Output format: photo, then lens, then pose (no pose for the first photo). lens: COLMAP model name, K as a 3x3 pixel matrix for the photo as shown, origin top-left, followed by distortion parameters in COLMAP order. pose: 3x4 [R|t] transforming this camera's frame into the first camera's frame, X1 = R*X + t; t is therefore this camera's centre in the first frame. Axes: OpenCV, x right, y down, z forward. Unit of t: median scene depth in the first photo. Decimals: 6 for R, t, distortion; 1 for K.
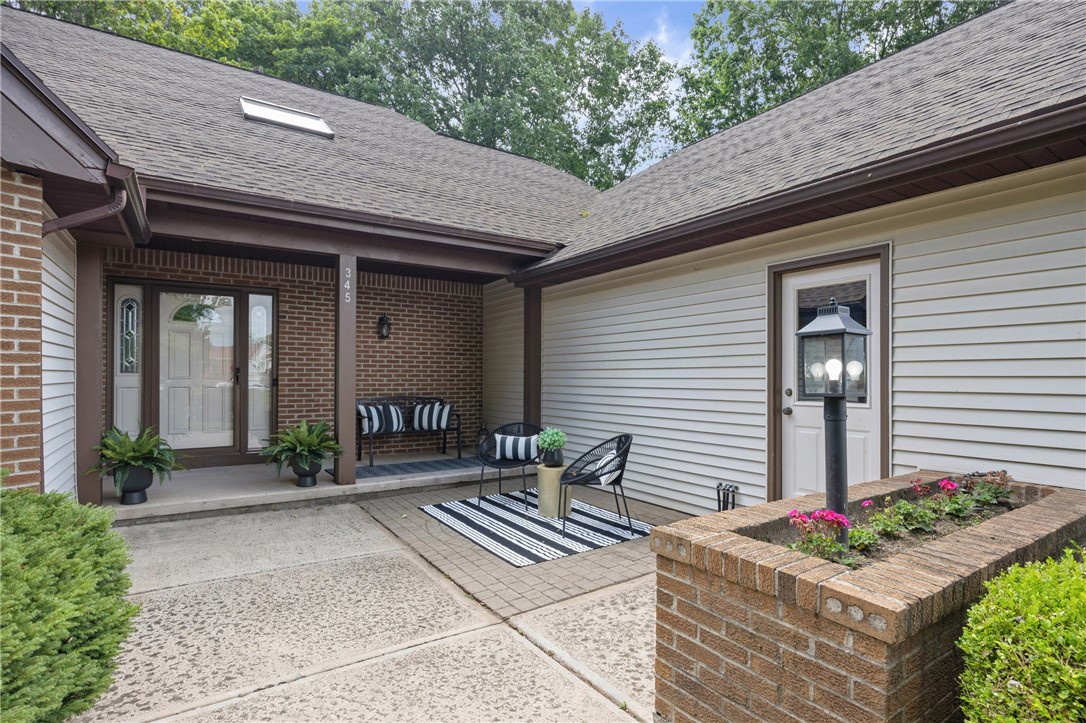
lens RADIAL K [[549.2, 0, 543.2], [0, 549.2, 366.0], [0, 0, 1]] dist [-0.000208, -0.000038]
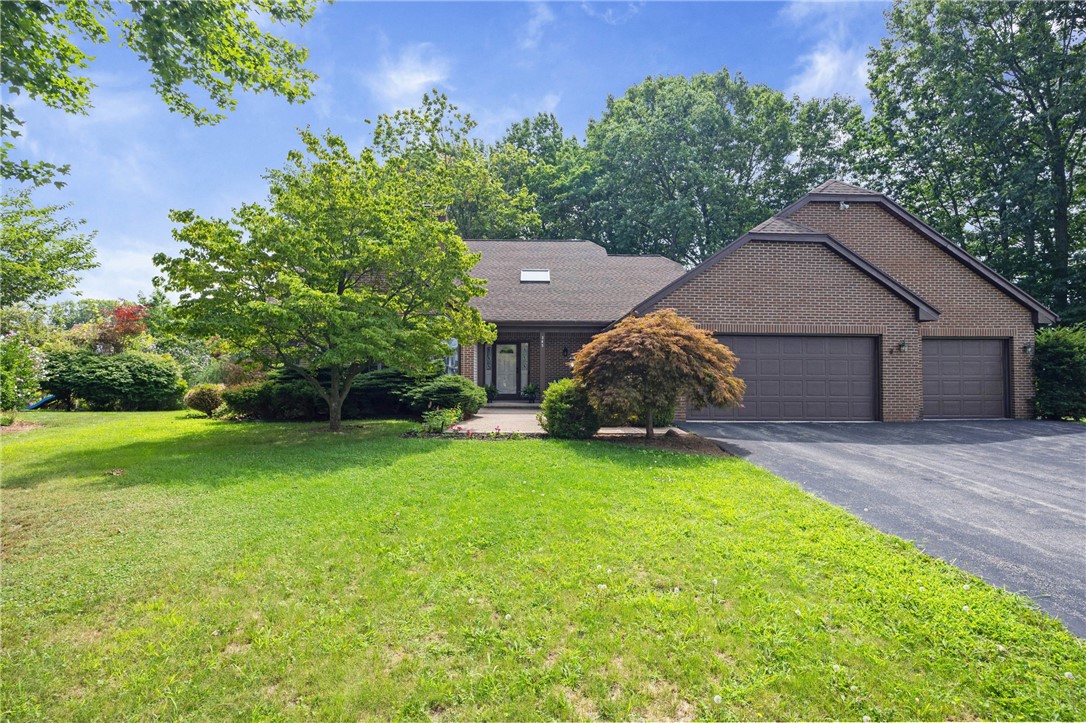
lens RADIAL K [[549.2, 0, 543.7], [0, 549.2, 363.4], [0, 0, 1]] dist [-0.000208, -0.000038]
pose [[0.853460, -0.005006, -0.521134, 1.072574], [0.003656, 0.999987, -0.003618, -0.003332], [0.521145, 0.001183, 0.853467, -1.413390]]
